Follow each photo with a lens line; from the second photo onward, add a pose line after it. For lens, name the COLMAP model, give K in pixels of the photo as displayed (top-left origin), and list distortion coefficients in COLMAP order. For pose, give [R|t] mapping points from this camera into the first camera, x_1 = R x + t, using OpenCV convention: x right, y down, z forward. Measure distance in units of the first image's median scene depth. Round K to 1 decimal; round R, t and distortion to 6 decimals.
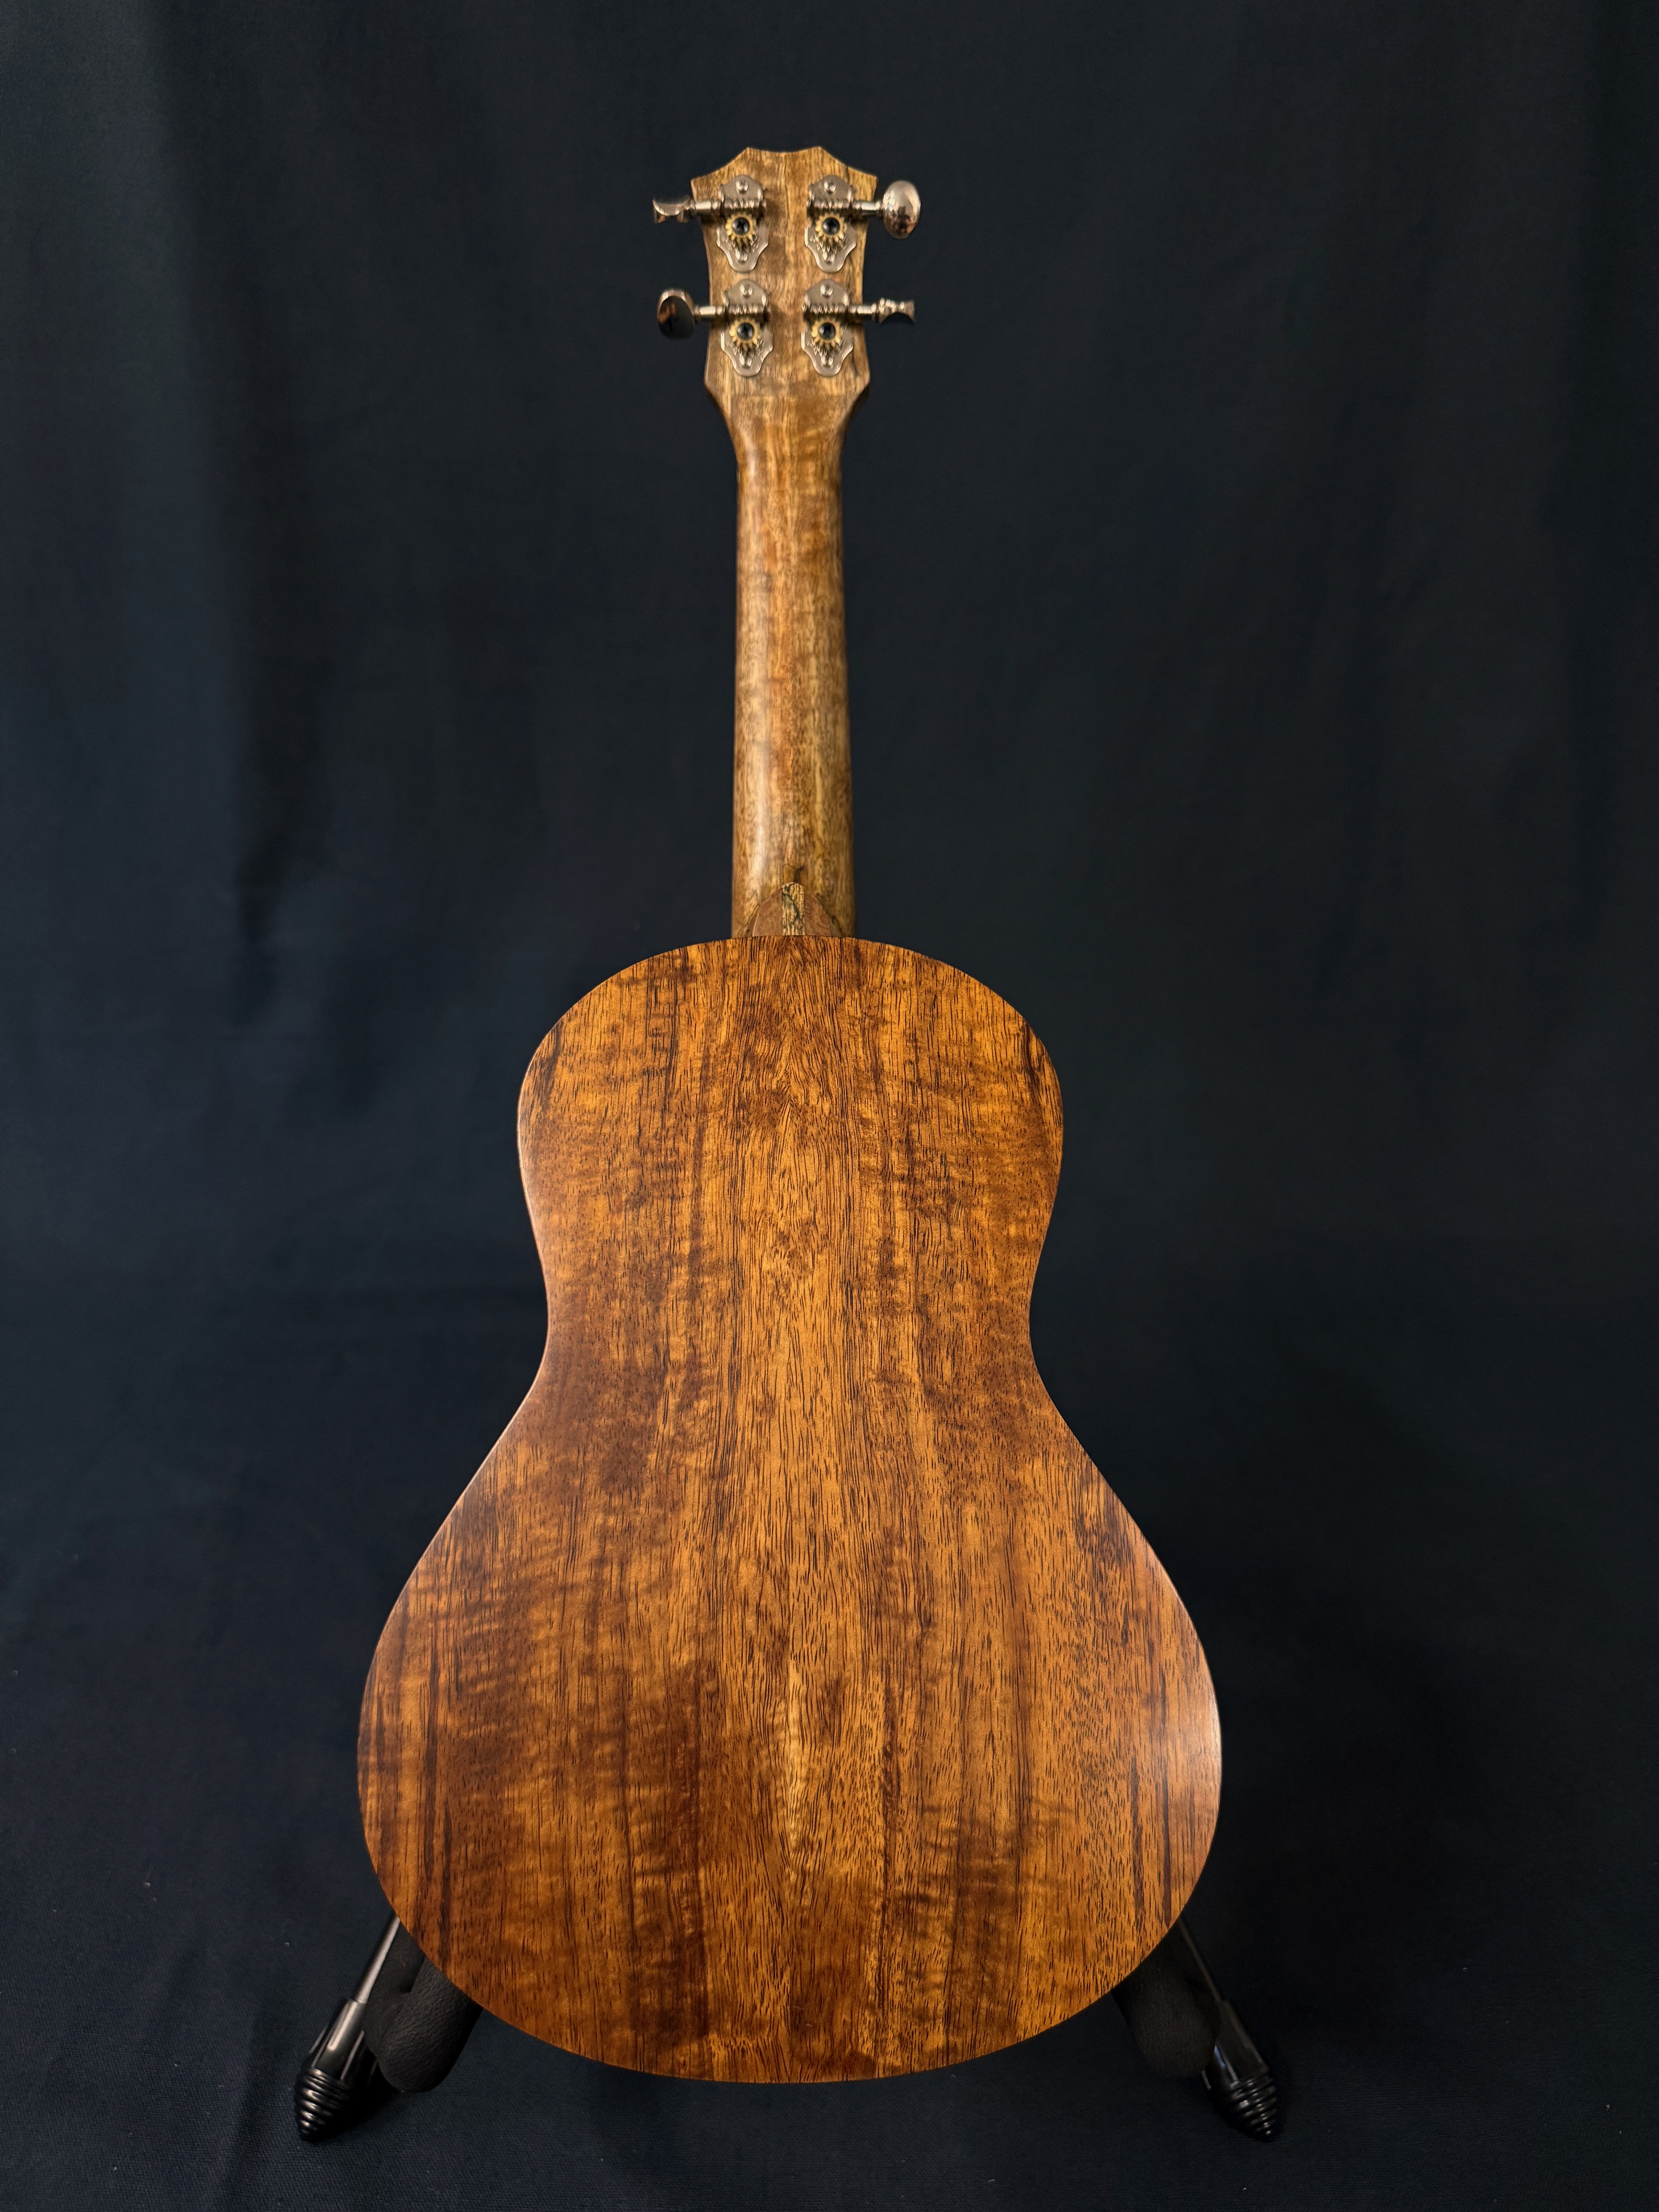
lens RADIAL K [[1574.8, 0, 821.8], [0, 1574.8, 1088.2], [0, 0, 1]] dist [0.128579, -0.260126]
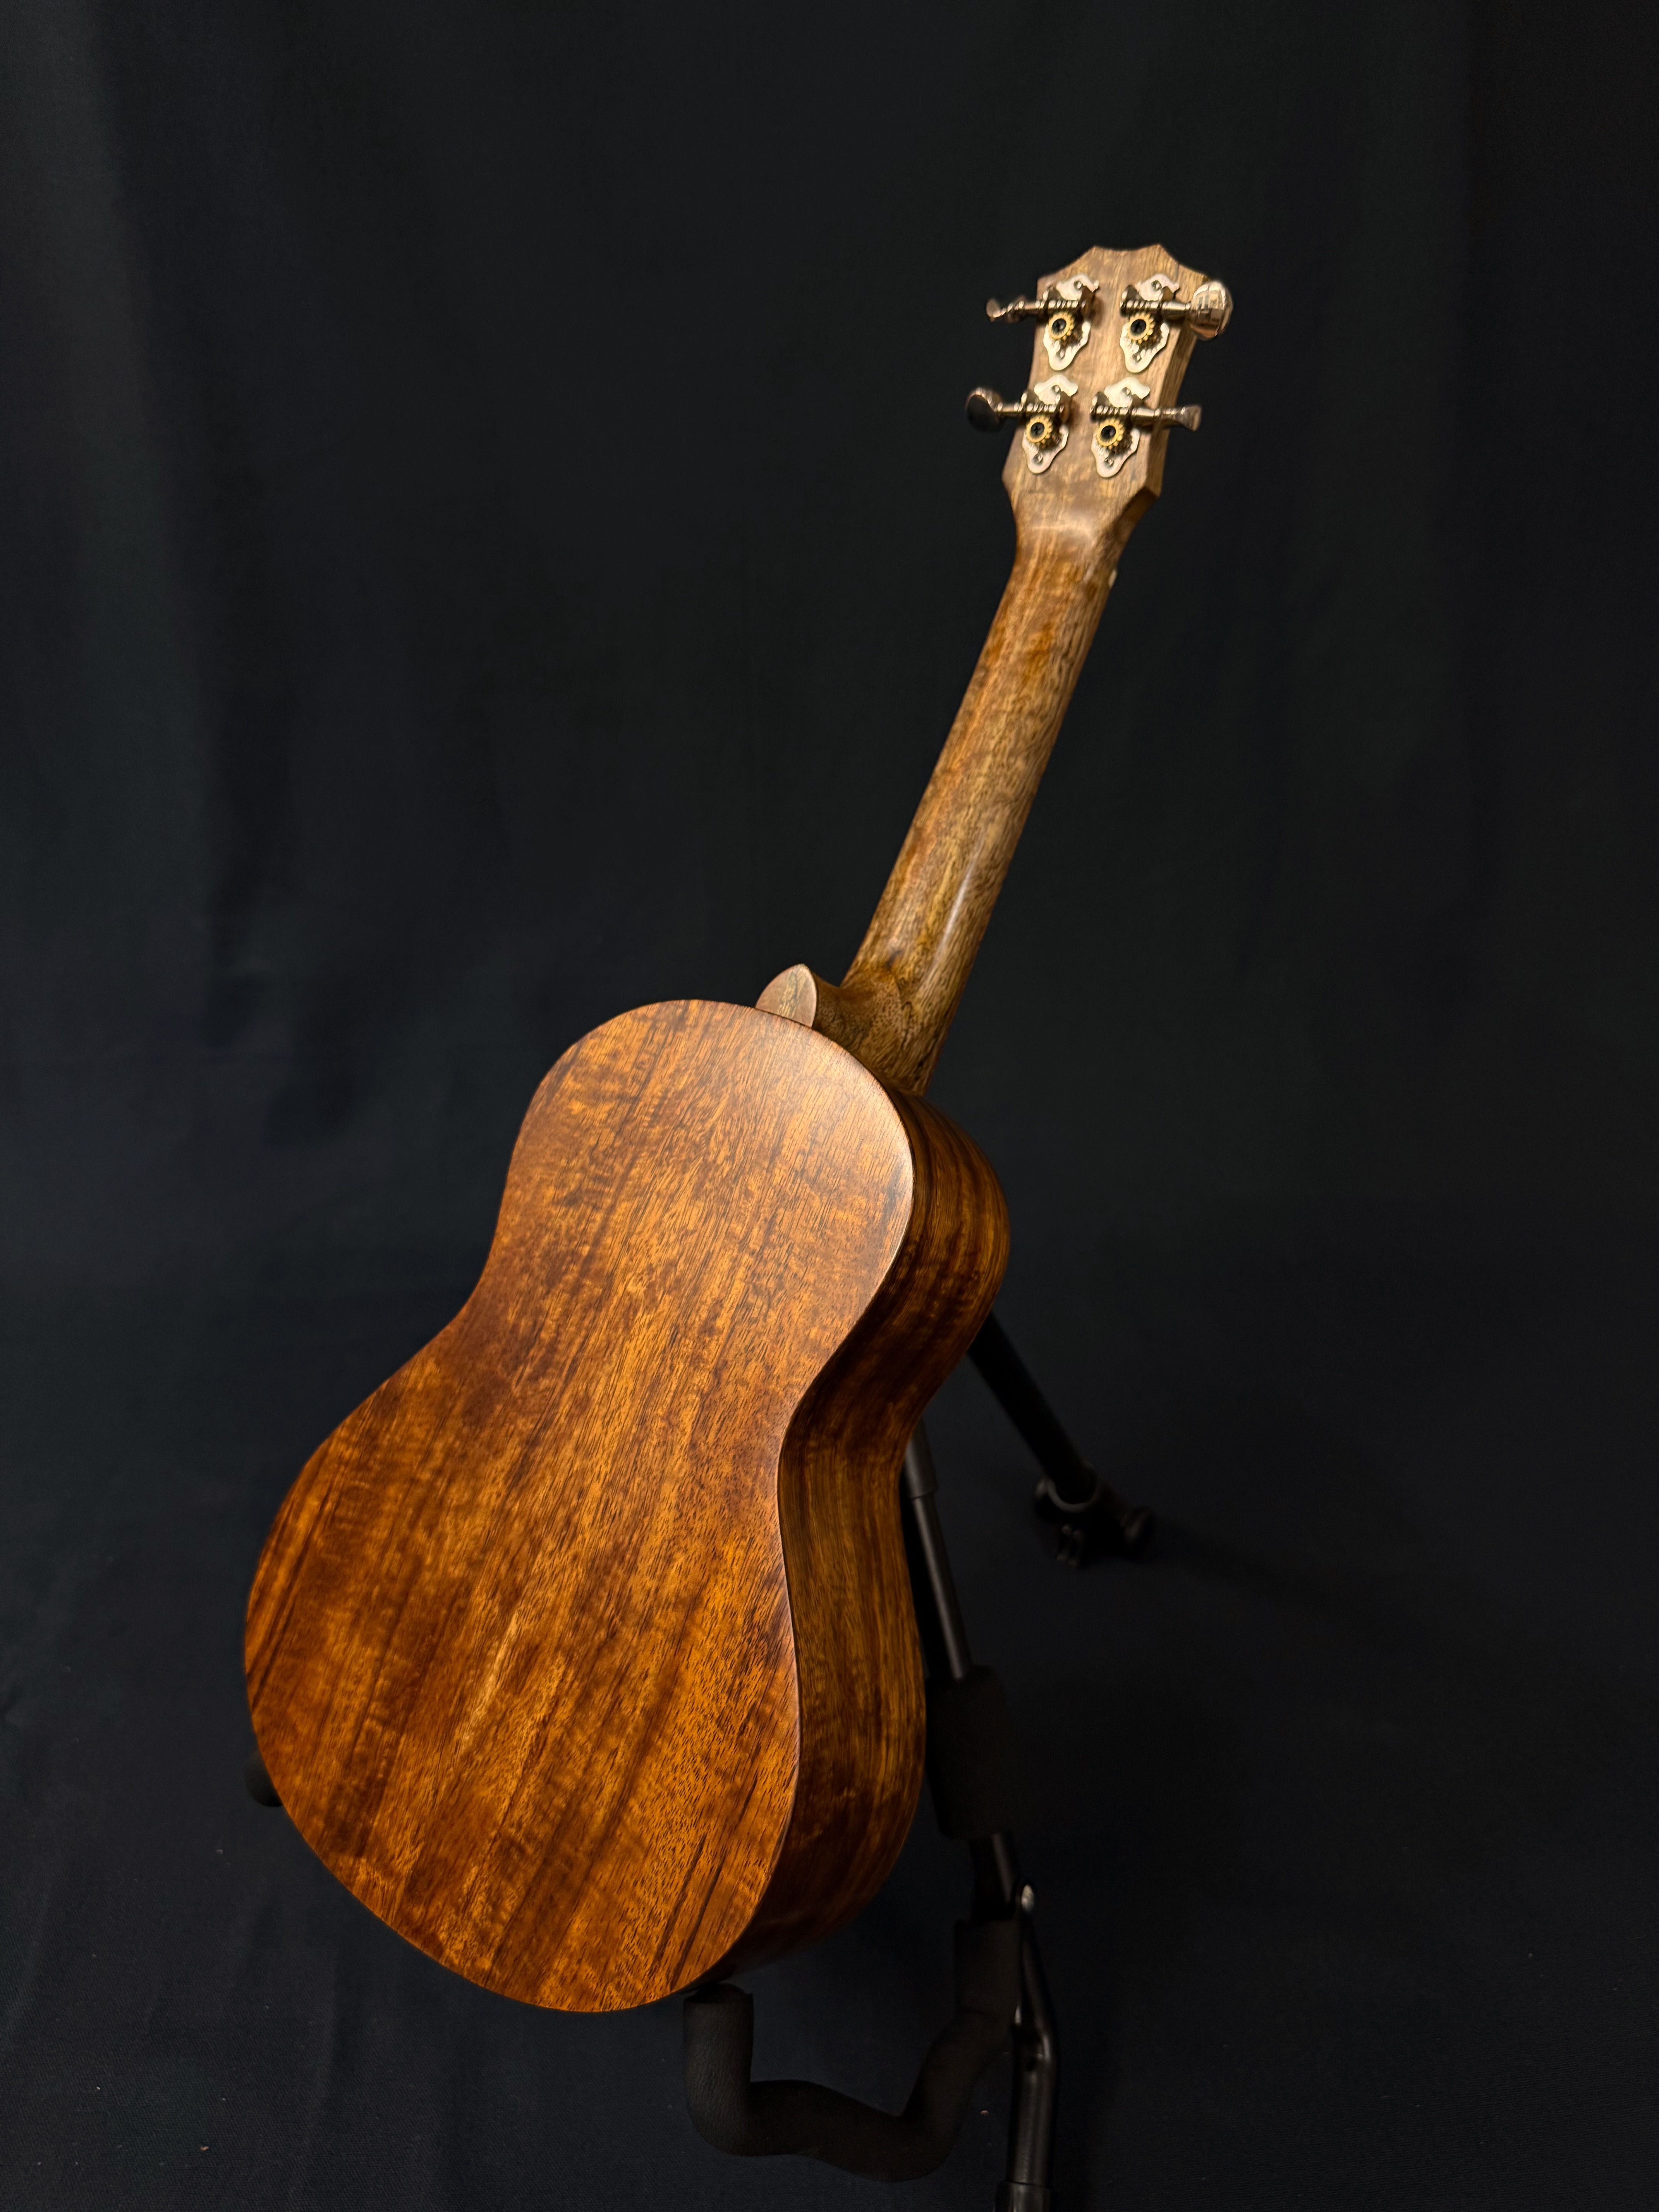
lens RADIAL K [[1599.8, 0, 829.5], [0, 1599.8, 1106.0], [0, 0, 1]] dist [0.135498, -0.310926]
pose [[0.796653, 0.264145, -0.543665, 0.536339], [-0.250129, 0.962898, 0.101310, -0.132712], [0.550255, 0.055278, 0.833165, 0.088772]]
